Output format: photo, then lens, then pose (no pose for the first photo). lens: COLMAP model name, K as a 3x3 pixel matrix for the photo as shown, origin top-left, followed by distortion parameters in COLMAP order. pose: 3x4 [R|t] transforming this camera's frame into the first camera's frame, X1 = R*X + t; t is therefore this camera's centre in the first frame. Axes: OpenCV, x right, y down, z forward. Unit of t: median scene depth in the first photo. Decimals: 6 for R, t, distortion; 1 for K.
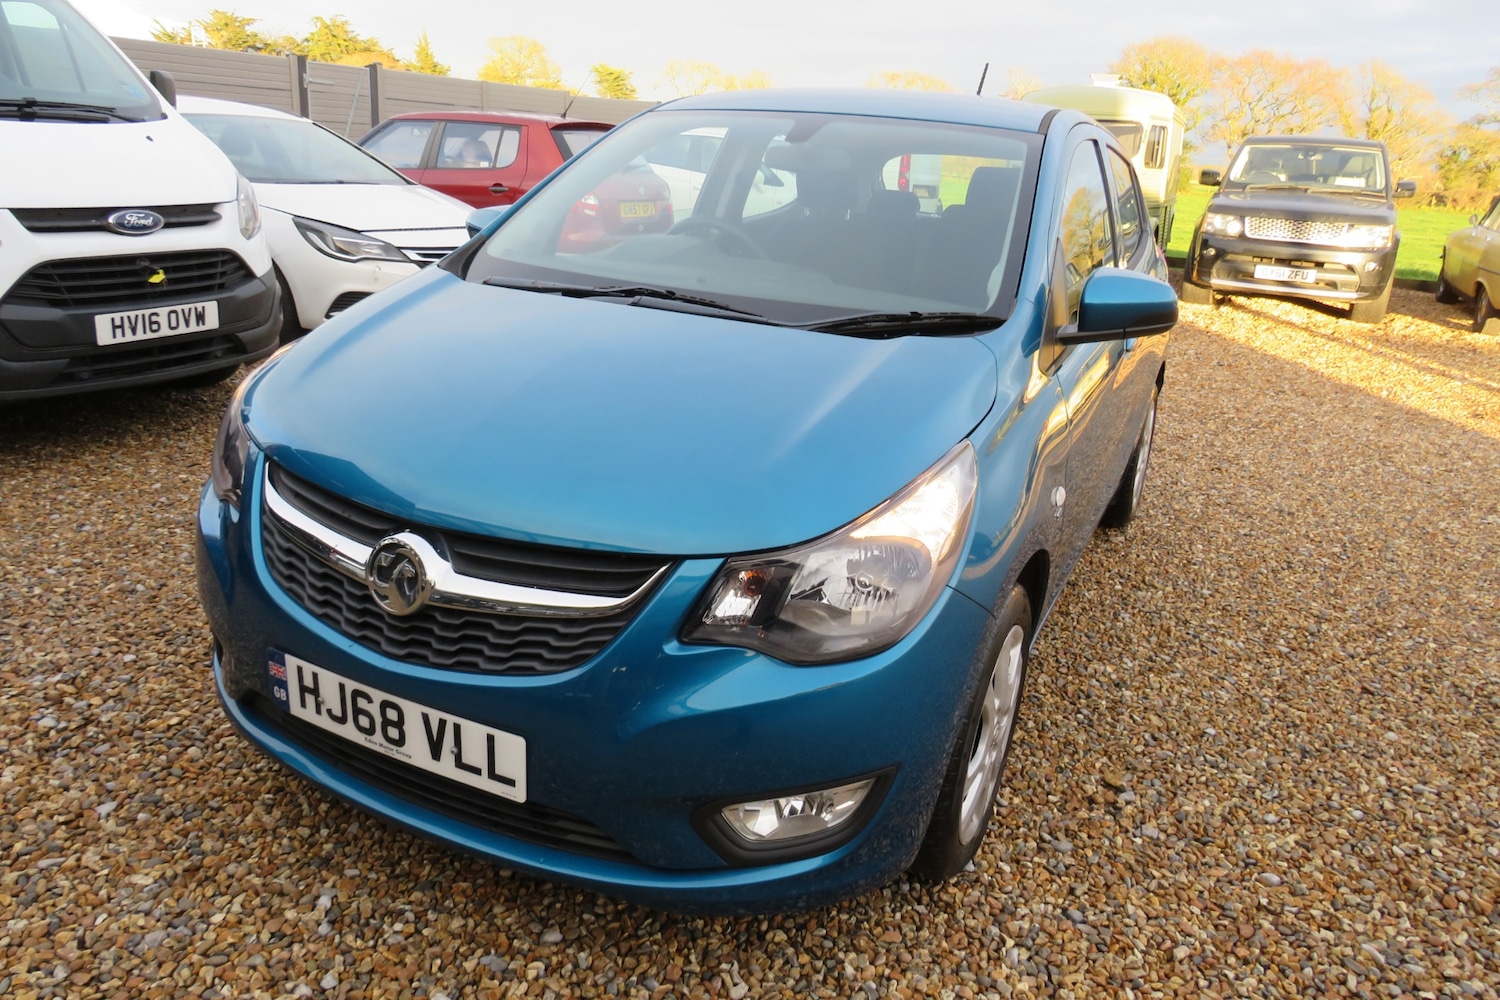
lens RADIAL K [[1068.1, 0, 750.0], [0, 1068.1, 500.0], [0, 0, 1]] dist [-0.031425, 0.010536]
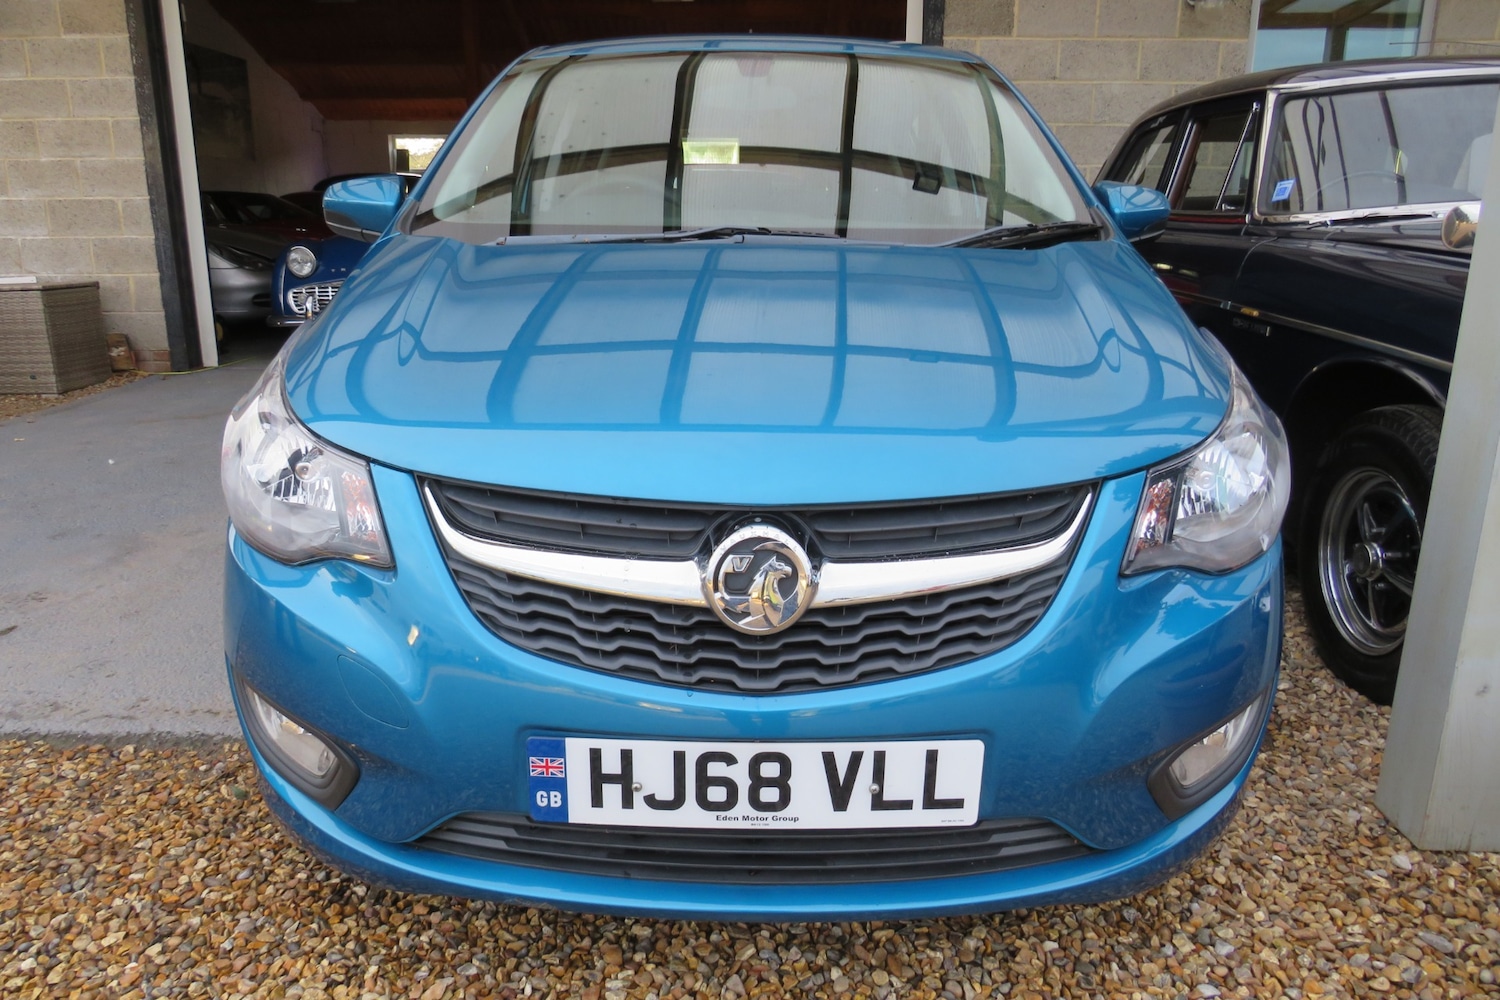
lens RADIAL K [[1068.1, 0, 750.0], [0, 1068.1, 500.0], [0, 0, 1]] dist [-0.031425, 0.010536]
pose [[0.893943, -0.178671, 0.411026, -0.609018], [0.187880, 0.982022, 0.018259, 0.000849], [-0.406899, 0.060901, 0.911441, 0.311298]]
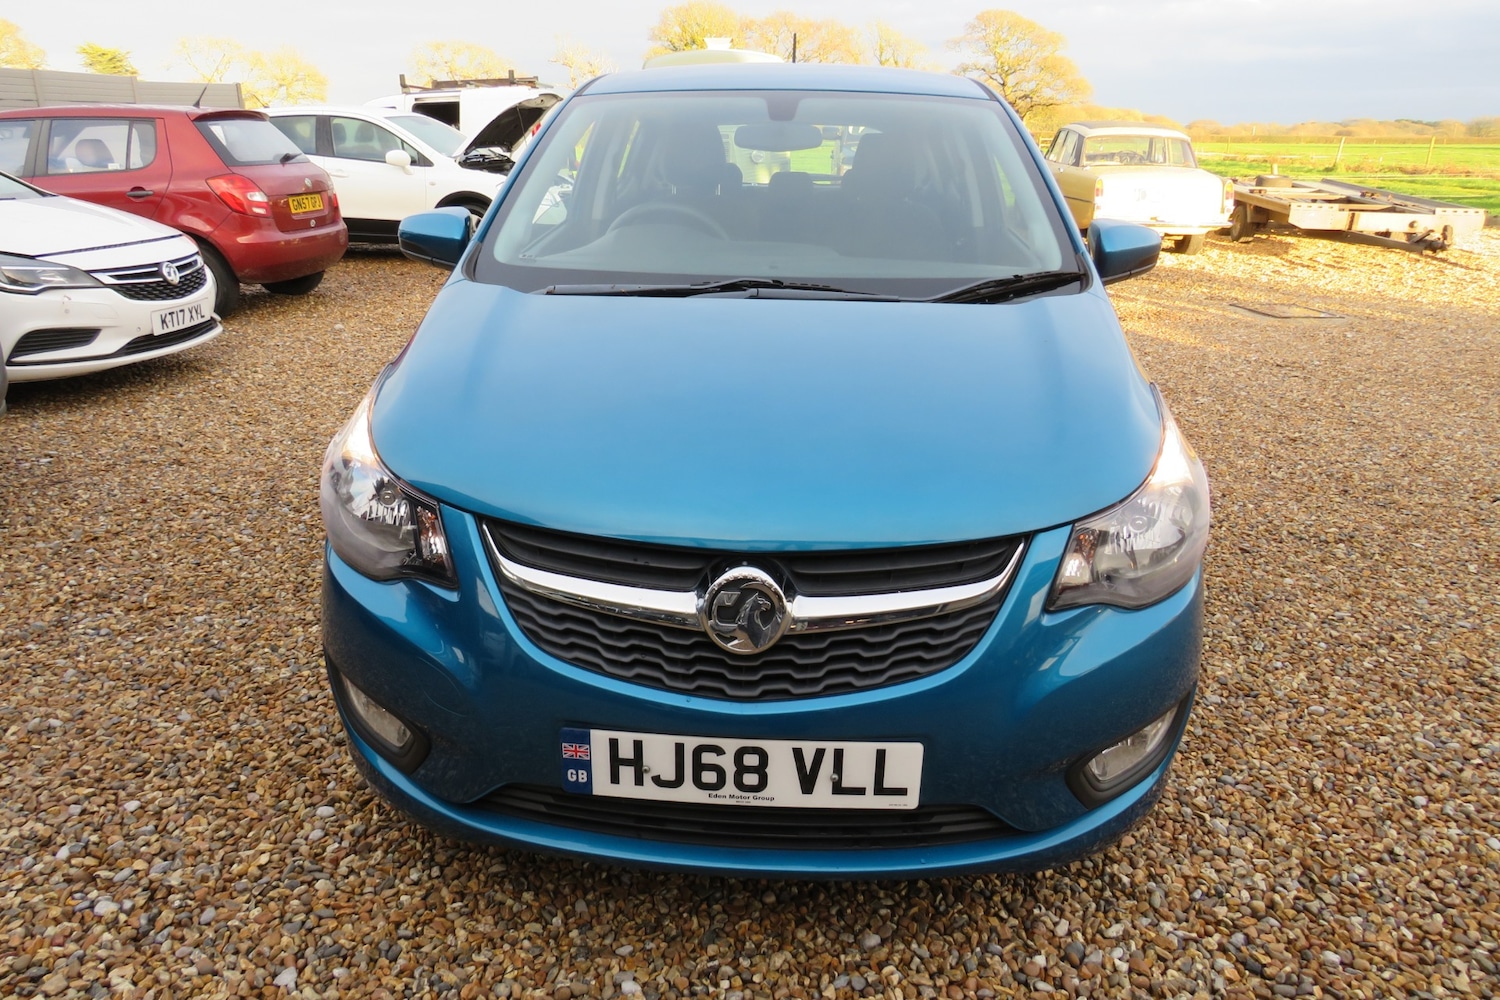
lens RADIAL K [[1064.3, 0, 750.0], [0, 1064.3, 500.0], [0, 0, 1]] dist [-0.029329, -0.001353]
pose [[0.918635, -0.178453, 0.352511, -0.613546], [0.167720, 0.983944, 0.061033, -0.078396], [-0.357743, 0.003056, 0.933815, 0.126823]]
